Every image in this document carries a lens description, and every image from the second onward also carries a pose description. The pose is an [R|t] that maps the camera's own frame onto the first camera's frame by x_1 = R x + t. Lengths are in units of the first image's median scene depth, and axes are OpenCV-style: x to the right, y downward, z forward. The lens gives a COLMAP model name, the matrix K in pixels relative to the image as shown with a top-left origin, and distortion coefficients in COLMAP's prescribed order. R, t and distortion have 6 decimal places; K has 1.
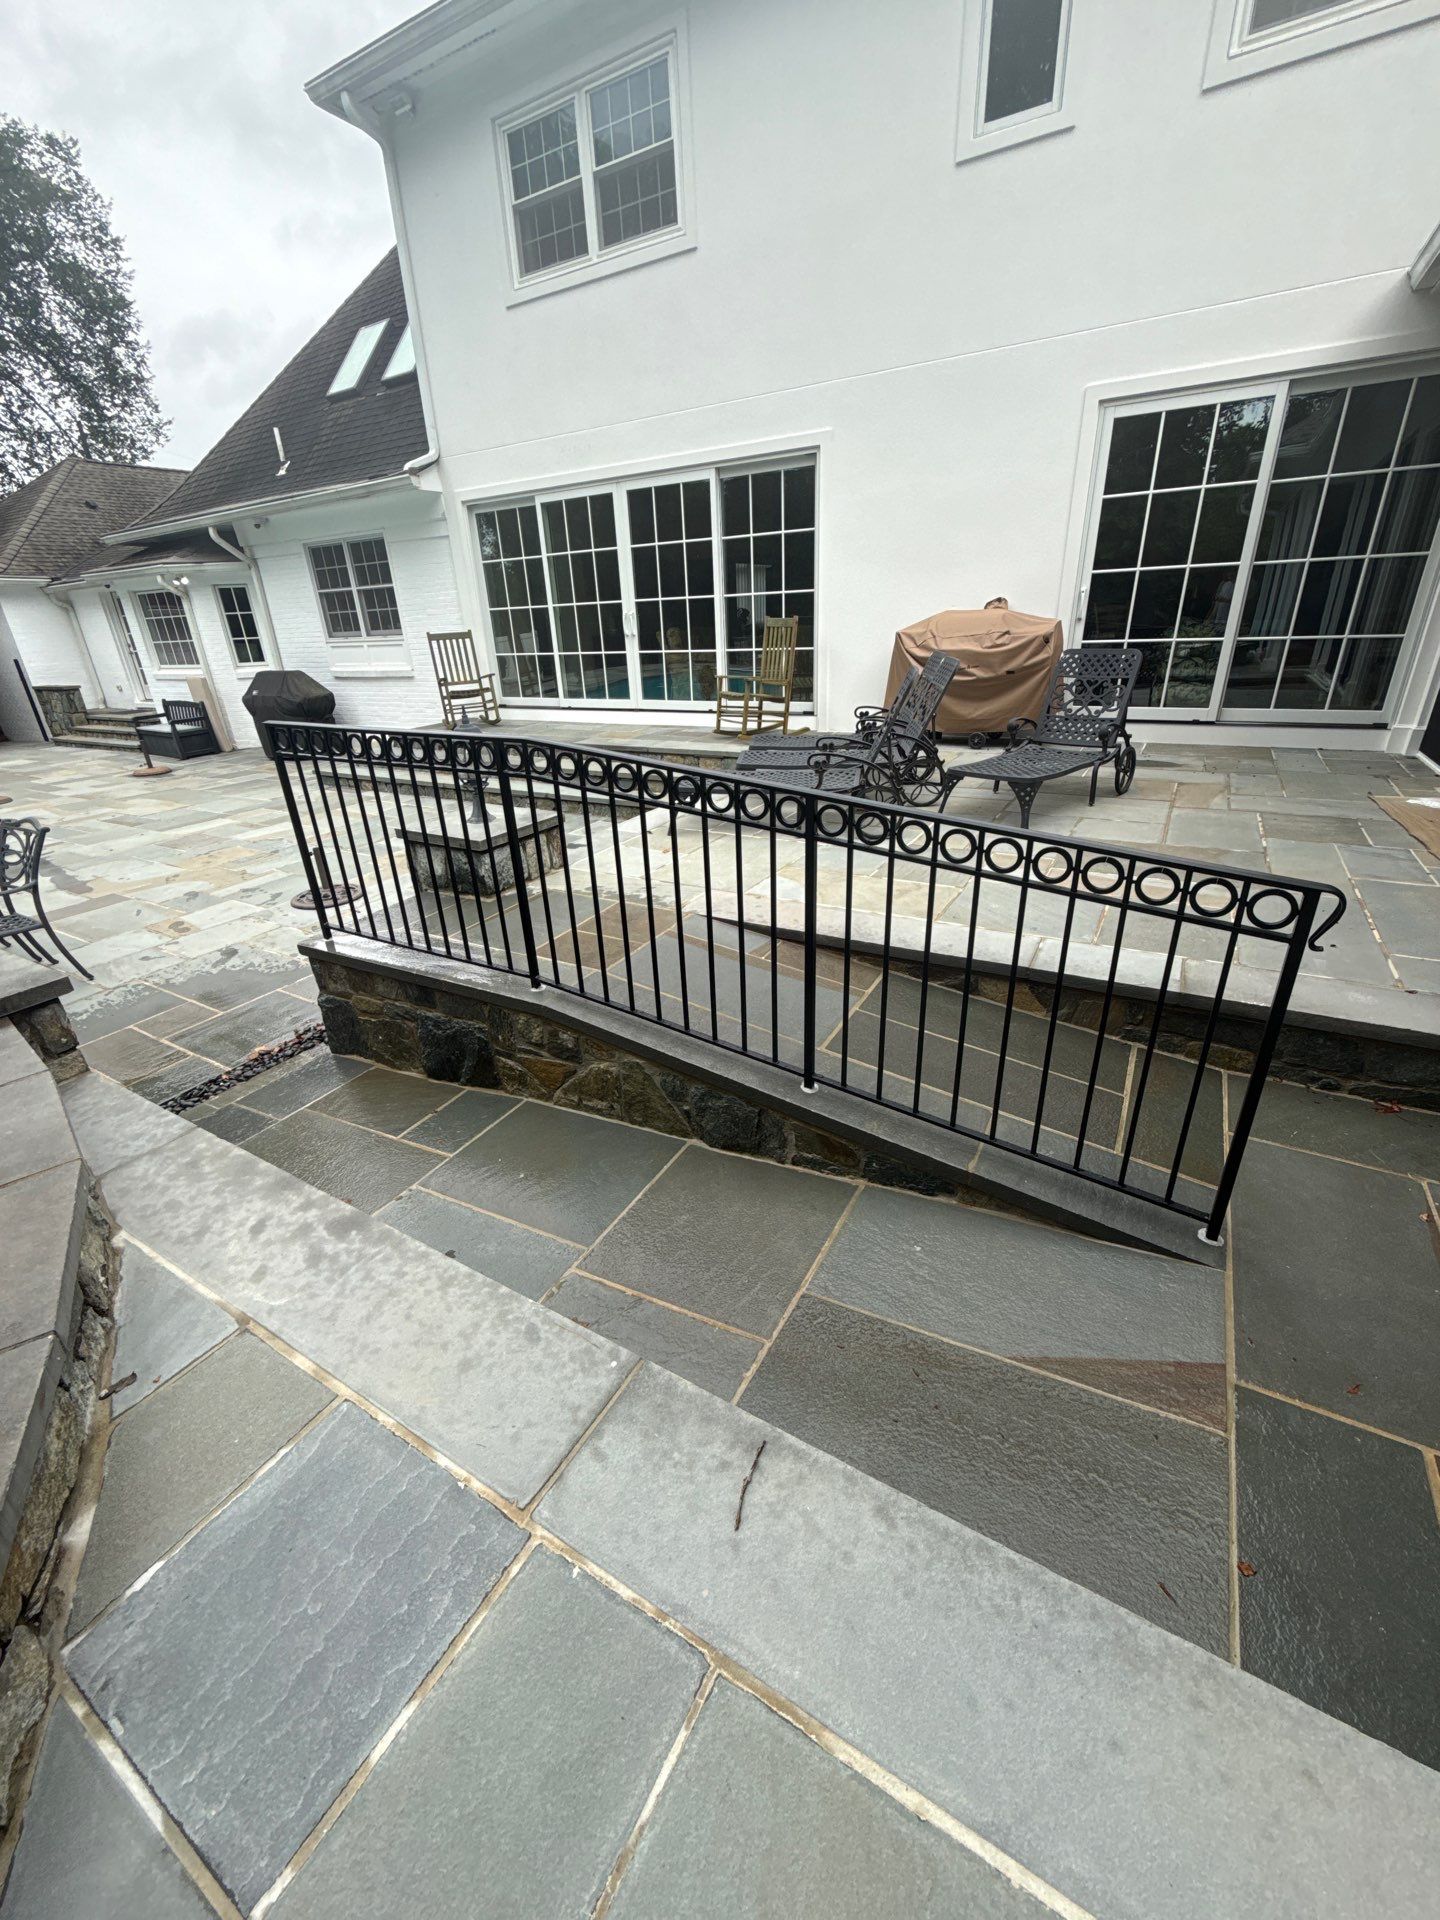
lens RADIAL K [[763.4, 0, 721.5], [0, 763.4, 961.6], [0, 0, 1]] dist [-0.000388, -0.000141]
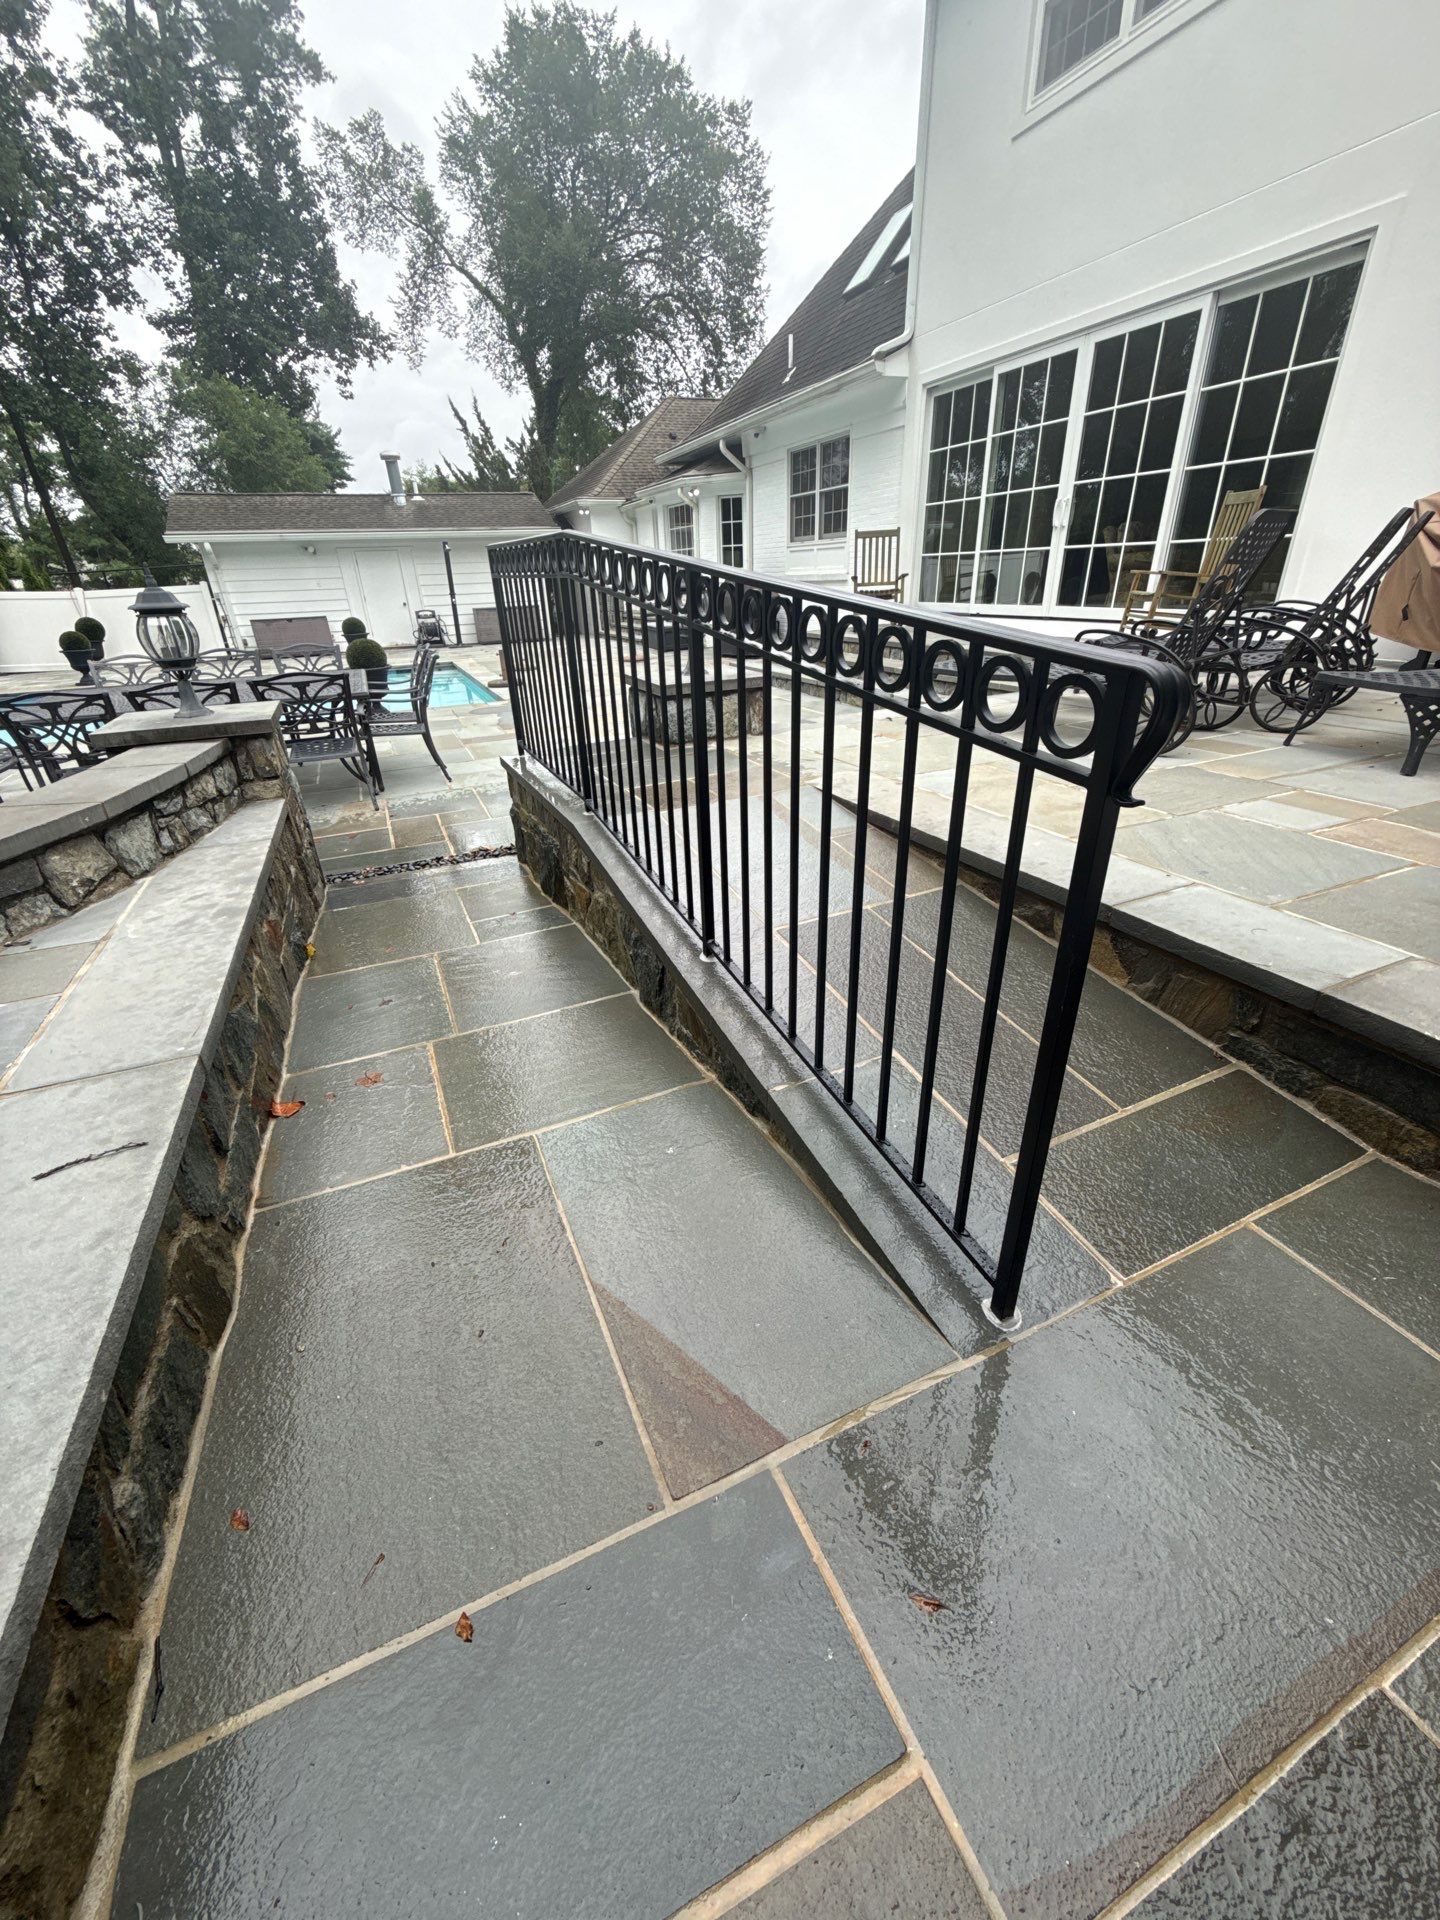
lens RADIAL K [[763.4, 0, 721.5], [0, 763.4, 961.6], [0, 0, 1]] dist [-0.000388, -0.000141]
pose [[0.811182, 0.277283, -0.514876, 0.150896], [-0.240376, 0.960722, 0.138680, 0.013650], [0.533106, 0.011270, 0.845973, 0.079115]]
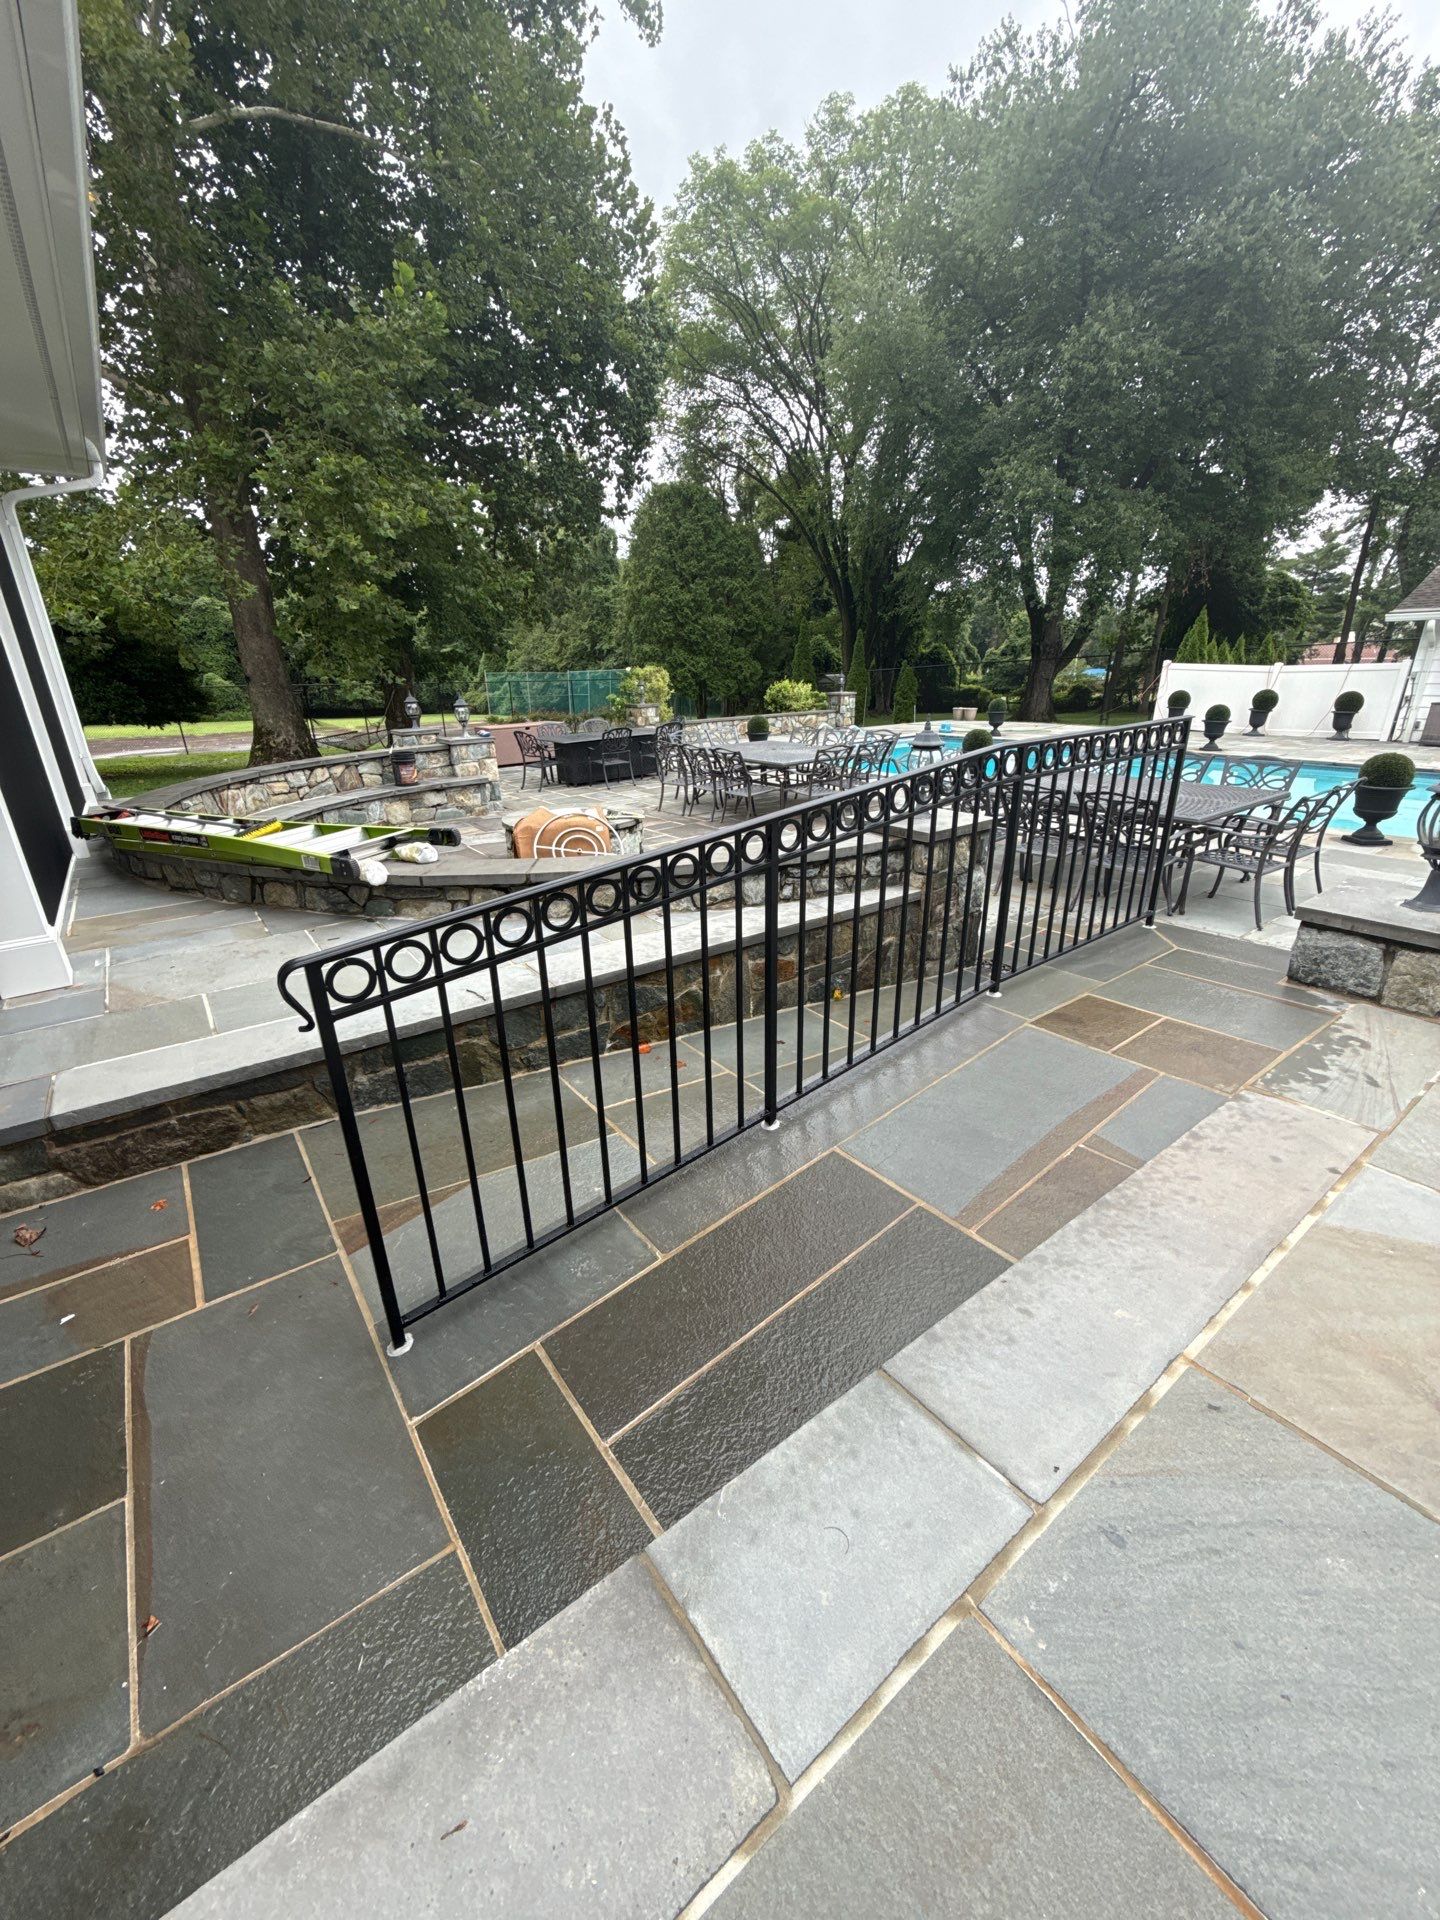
lens RADIAL K [[763.4, 0, 721.5], [0, 763.4, 961.6], [0, 0, 1]] dist [-0.000388, -0.000141]
pose [[-0.393740, 0.377651, -0.838062, 0.236456], [-0.342375, 0.785858, 0.514982, -0.132144], [0.853082, 0.489700, -0.180125, 0.282556]]
